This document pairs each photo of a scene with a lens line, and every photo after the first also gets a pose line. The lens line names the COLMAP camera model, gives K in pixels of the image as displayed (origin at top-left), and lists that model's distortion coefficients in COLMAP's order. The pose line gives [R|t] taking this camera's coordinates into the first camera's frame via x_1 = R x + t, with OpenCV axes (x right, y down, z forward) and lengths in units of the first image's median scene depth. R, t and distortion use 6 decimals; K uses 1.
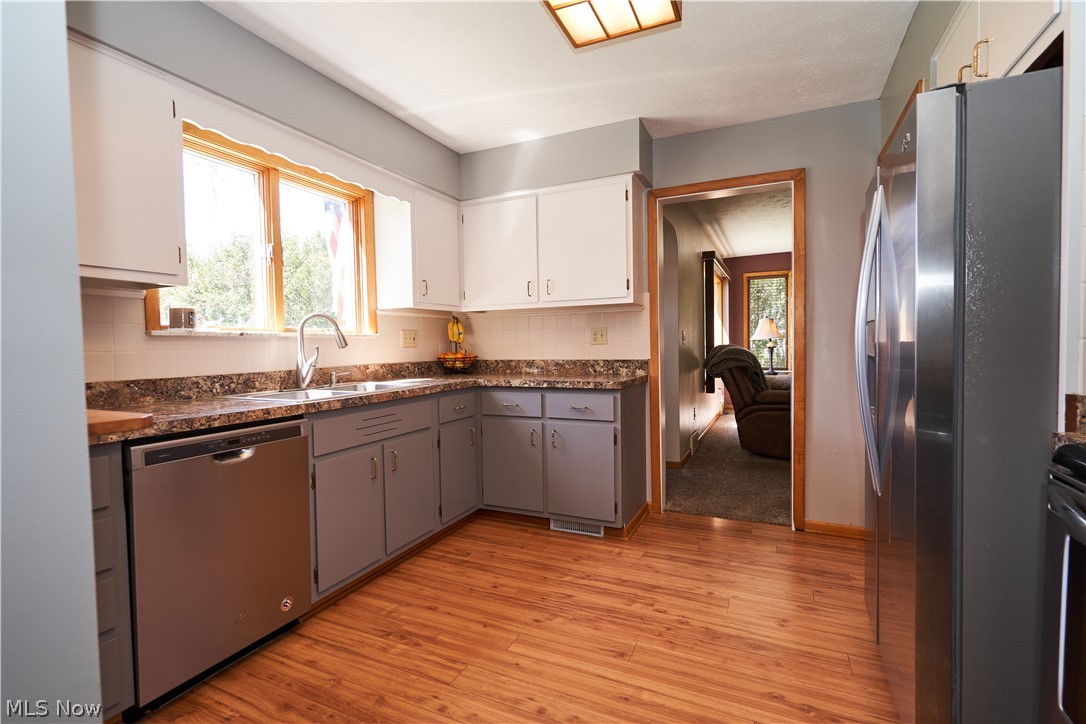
lens RADIAL K [[503.9, 0, 525.6], [0, 503.9, 361.5], [0, 0, 1]] dist [0.000061, 0.000155]
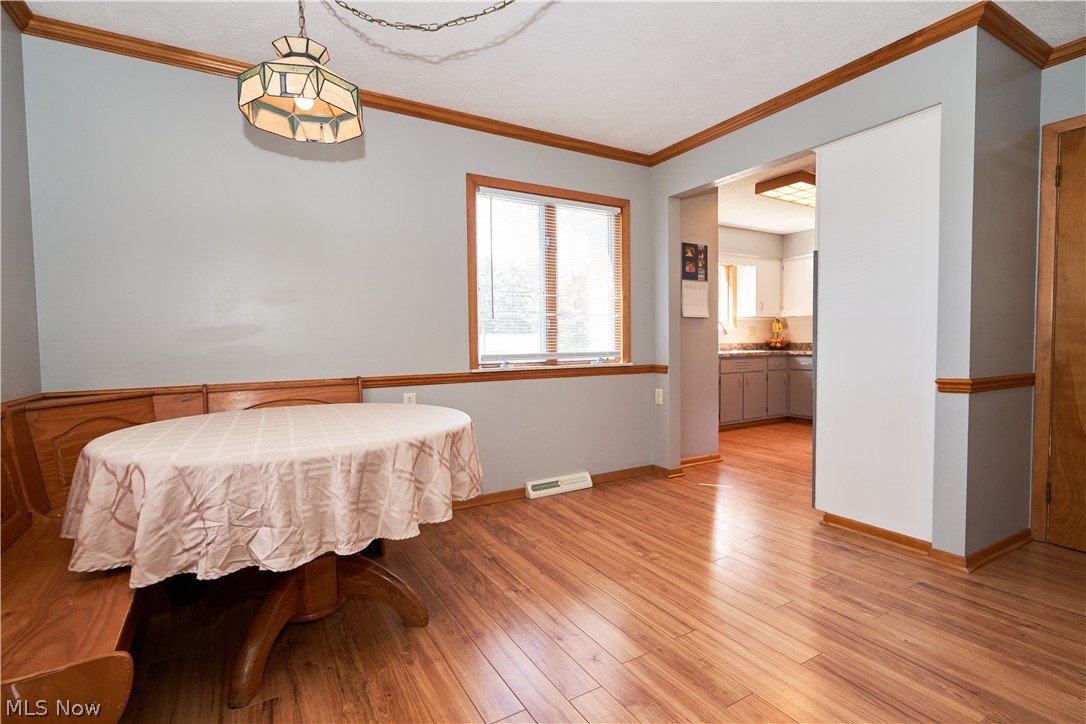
lens RADIAL K [[503.9, 0, 525.6], [0, 503.9, 361.5], [0, 0, 1]] dist [0.000061, 0.000155]
pose [[0.828173, 0.035818, -0.559327, 0.159312], [-0.025339, 0.999328, 0.026477, 0.048222], [0.559899, -0.007754, 0.828524, -1.238681]]
